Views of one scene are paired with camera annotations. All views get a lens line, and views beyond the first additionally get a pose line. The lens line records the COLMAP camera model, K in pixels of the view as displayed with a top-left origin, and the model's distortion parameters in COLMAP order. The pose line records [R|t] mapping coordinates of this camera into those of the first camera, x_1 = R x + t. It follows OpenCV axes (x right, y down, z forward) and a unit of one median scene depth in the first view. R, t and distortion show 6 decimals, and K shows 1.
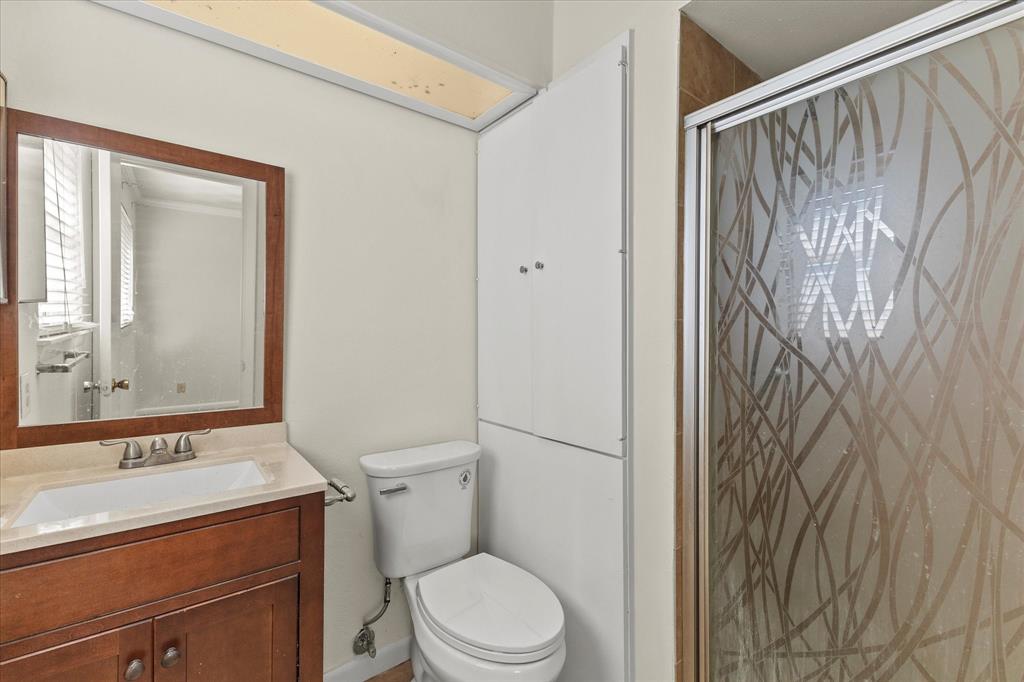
lens RADIAL K [[448.4, 0, 513.1], [0, 448.4, 325.5], [0, 0, 1]] dist [-0.000460, -0.000081]
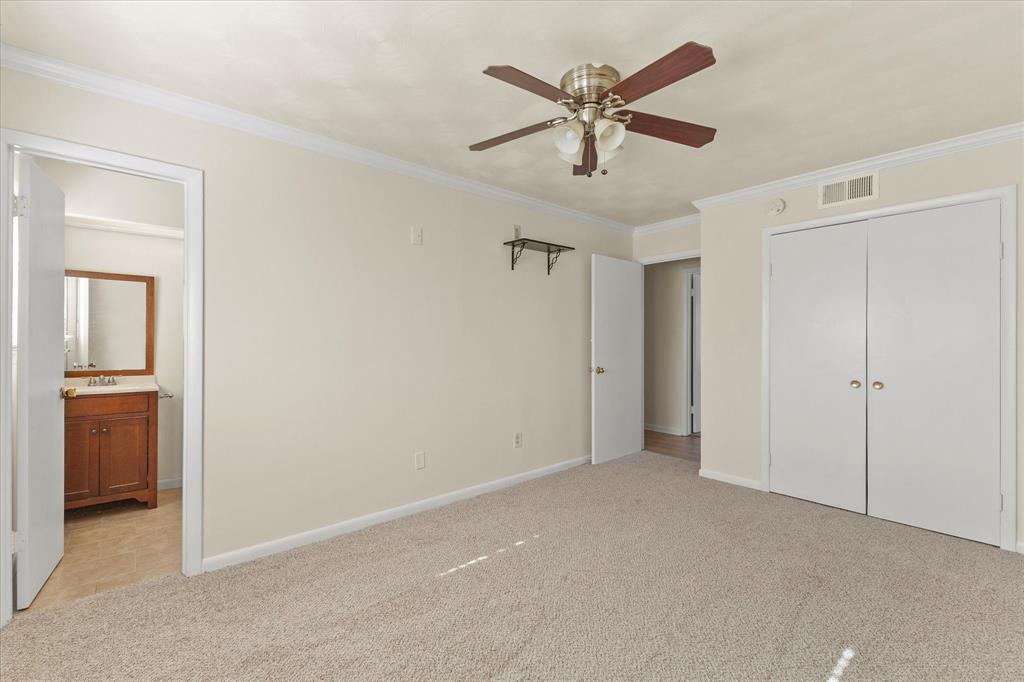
lens RADIAL K [[443.0, 0, 509.9], [0, 443.0, 334.5], [0, 0, 1]] dist [0.003438, 0.000221]
pose [[0.997971, -0.002776, 0.063605, 1.641767], [0.002728, 0.999996, 0.000849, -0.018351], [-0.063607, -0.000674, 0.997975, -2.013567]]
